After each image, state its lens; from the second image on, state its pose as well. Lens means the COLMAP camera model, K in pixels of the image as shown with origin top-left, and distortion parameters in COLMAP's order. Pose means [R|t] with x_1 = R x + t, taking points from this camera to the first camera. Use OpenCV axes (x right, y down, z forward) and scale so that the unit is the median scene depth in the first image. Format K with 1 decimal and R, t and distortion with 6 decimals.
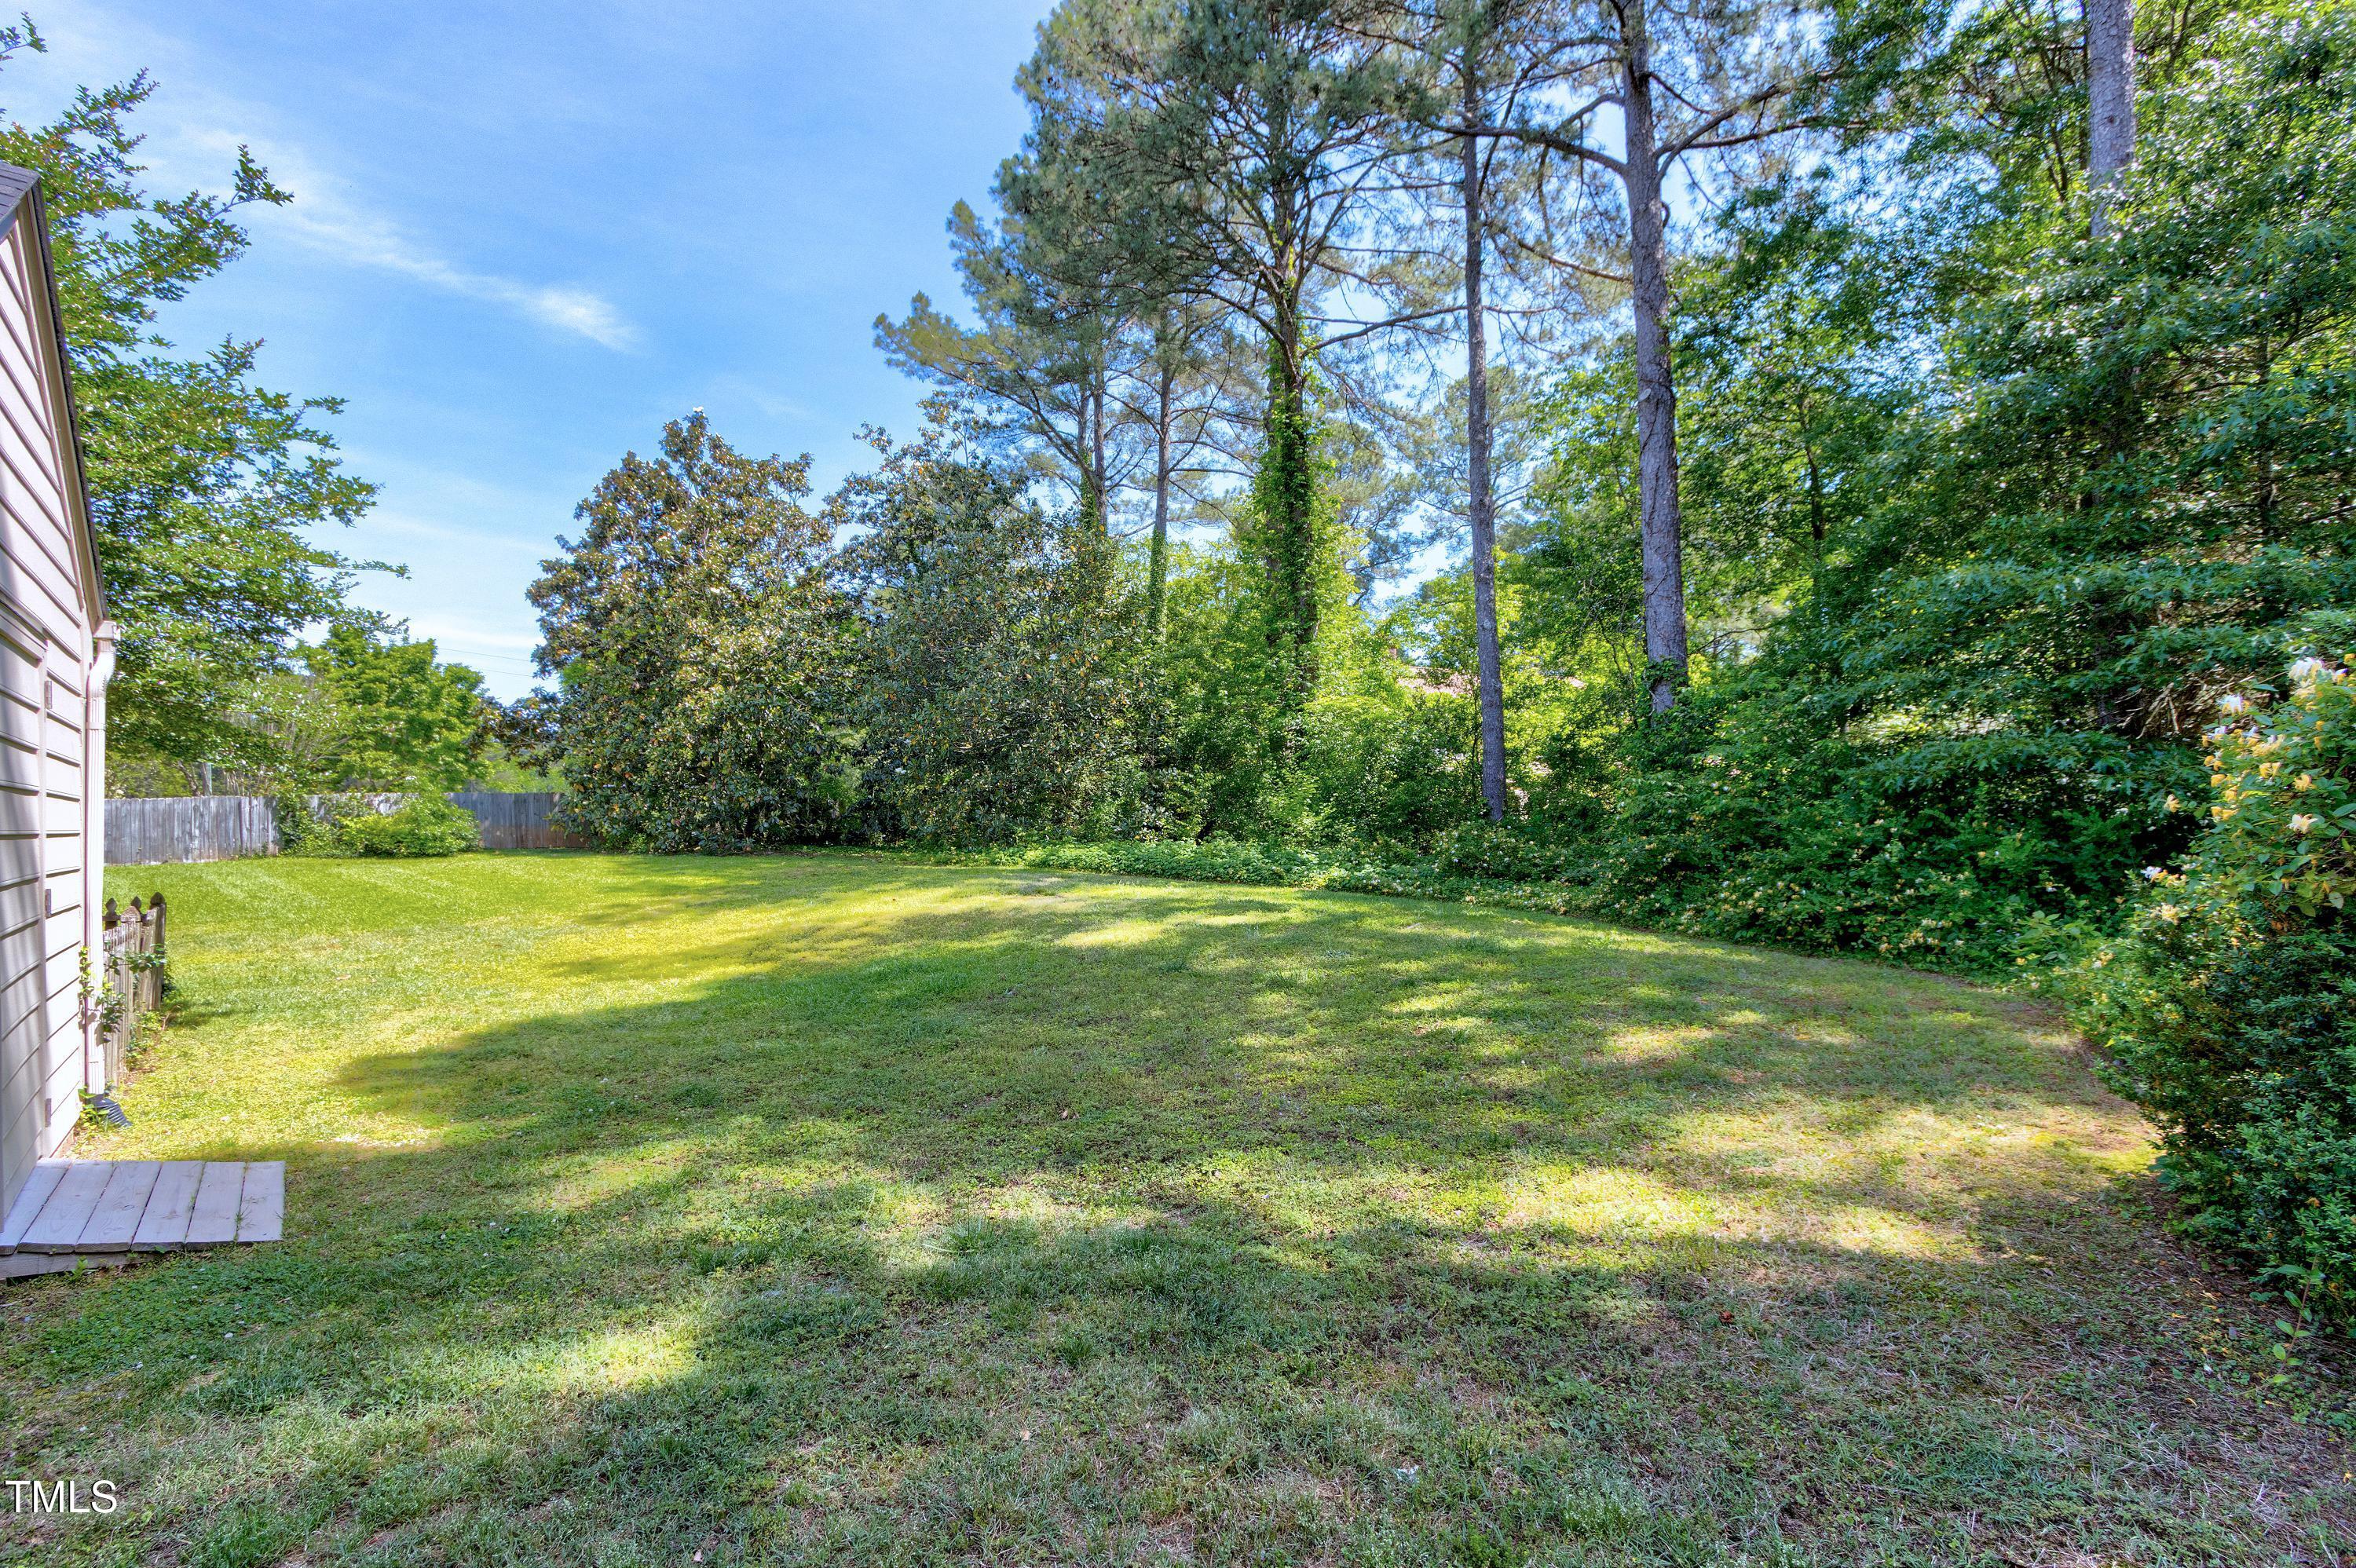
lens RADIAL K [[1108.5, 0, 1178.0], [0, 1108.5, 784.0], [0, 0, 1]] dist [0.000150, 0.000531]
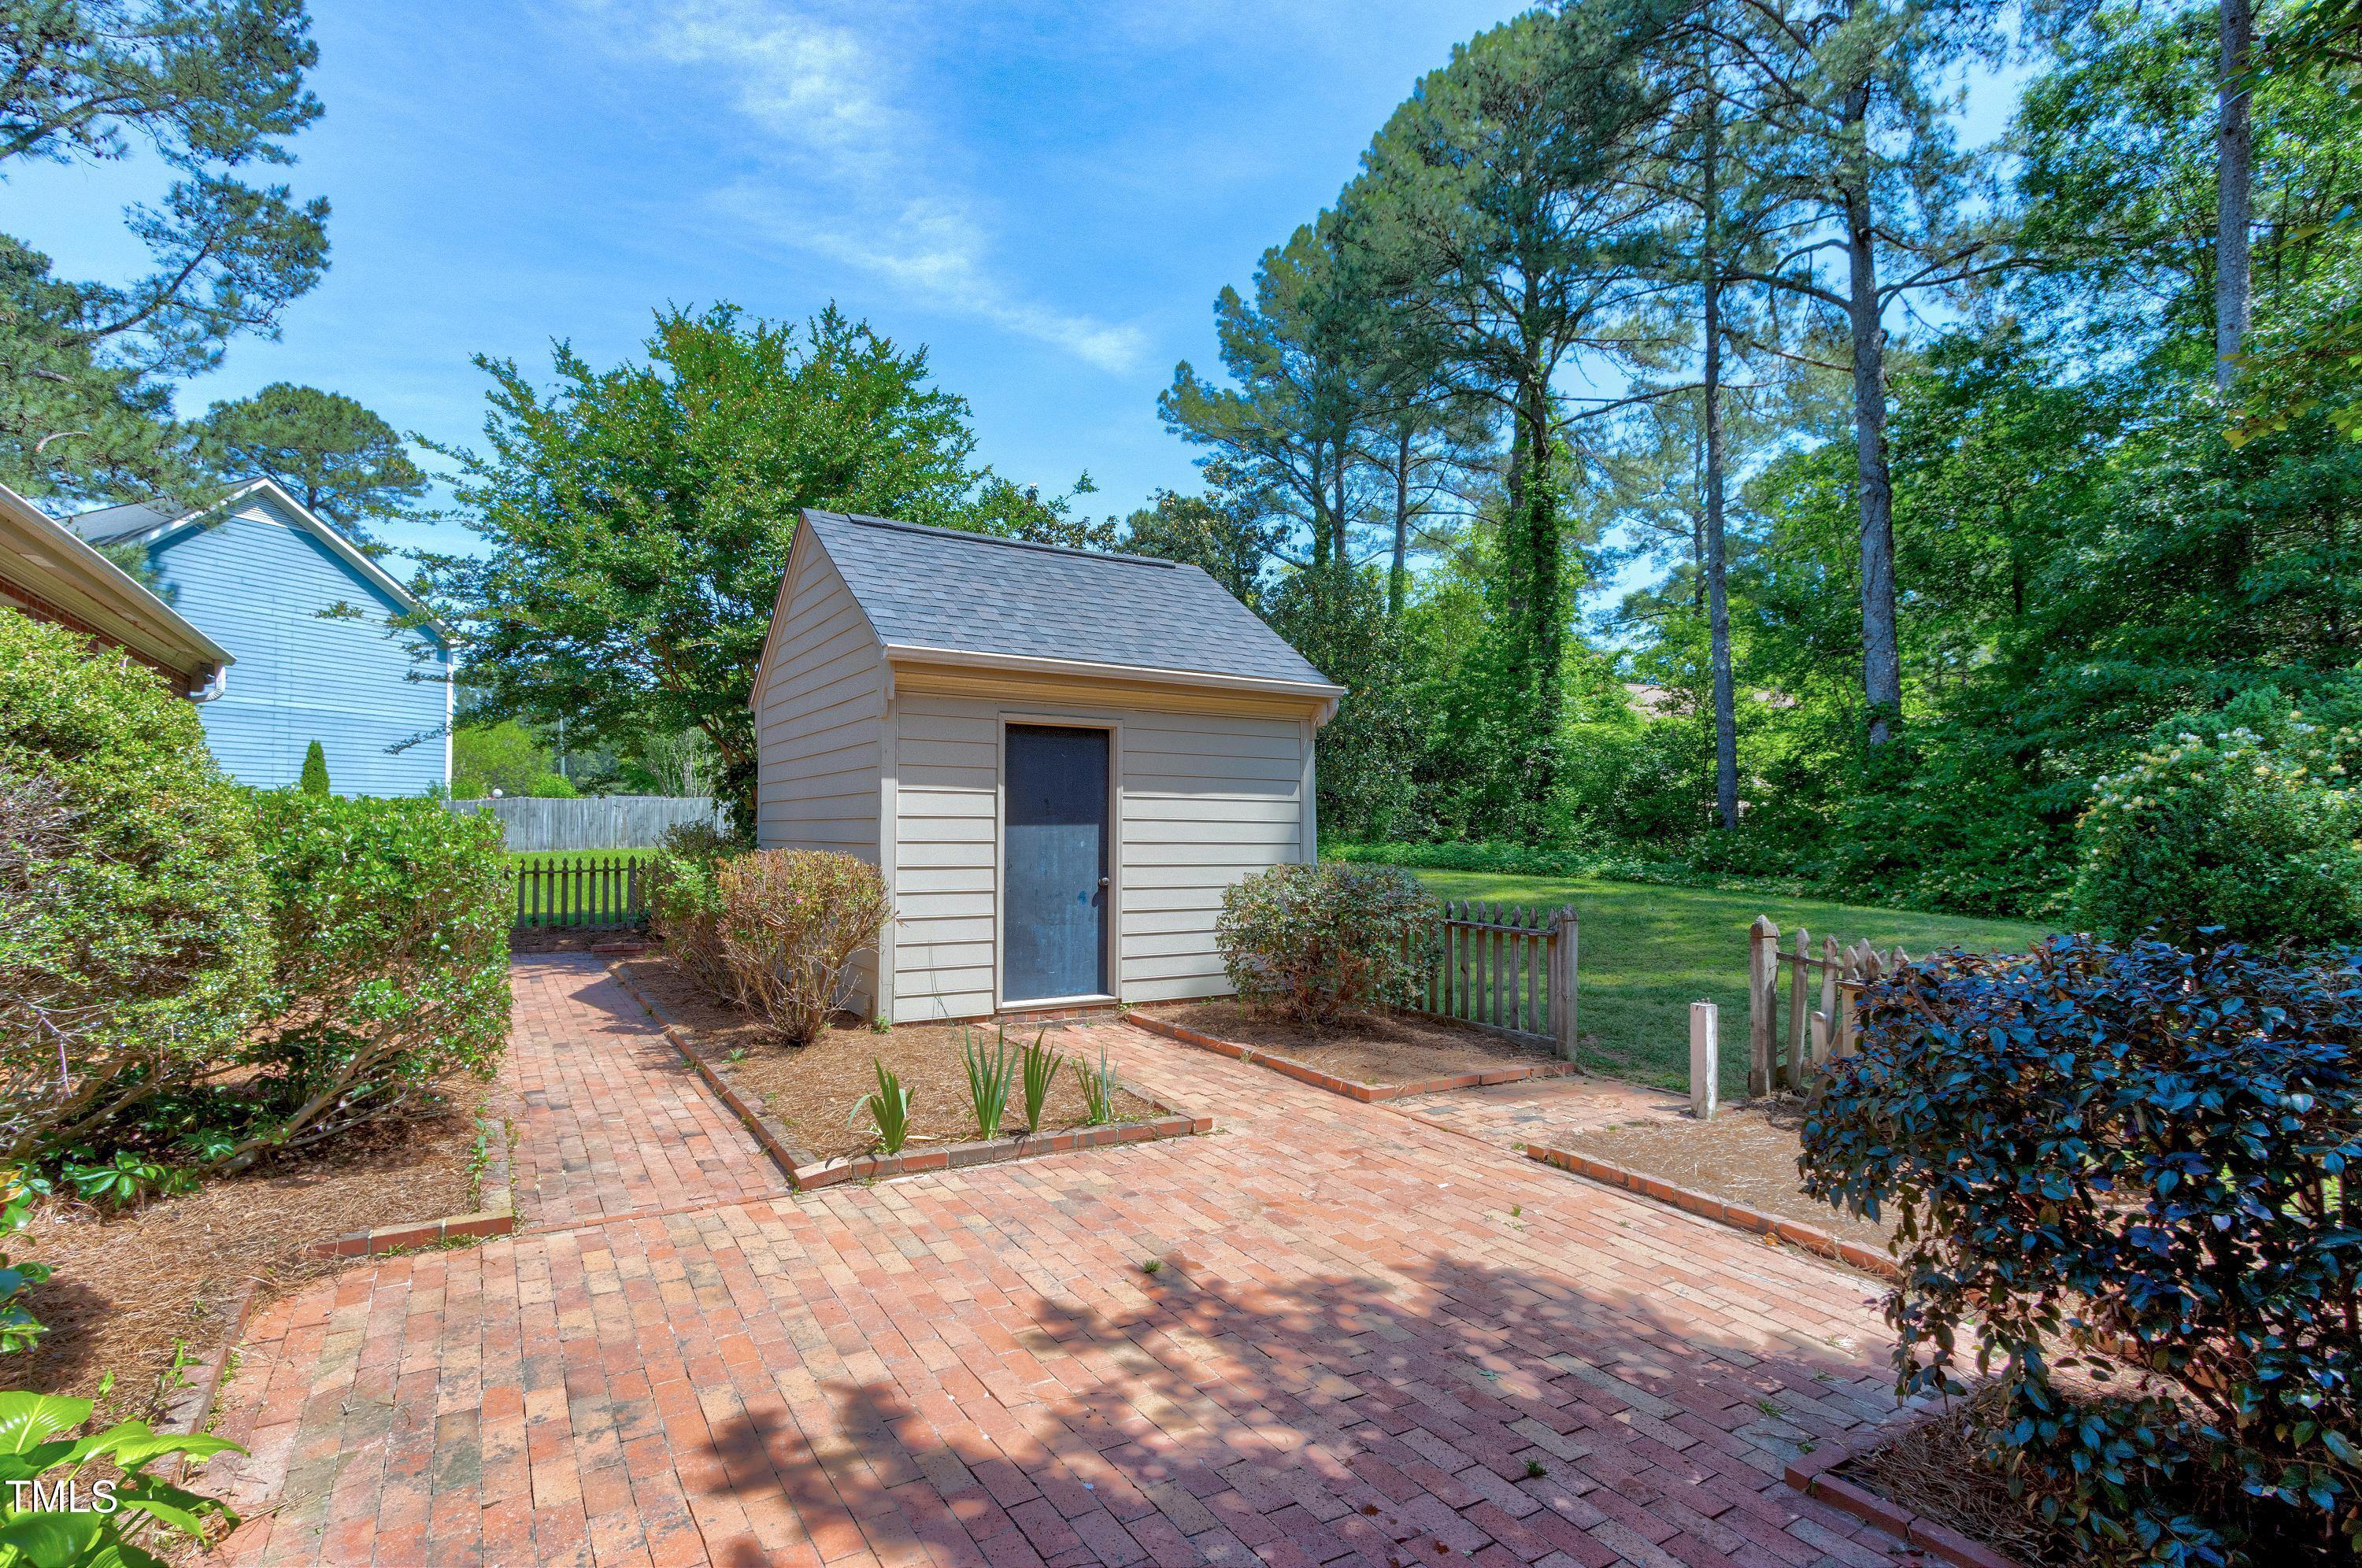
lens RADIAL K [[1174.2, 0, 1150.9], [0, 1174.2, 782.3], [0, 0, 1]] dist [-0.001378, -0.001383]
pose [[0.989596, 0.009489, -0.143562, -0.134241], [-0.010052, 0.999944, -0.003197, -0.007087], [0.143524, 0.004607, 0.989636, -0.309802]]
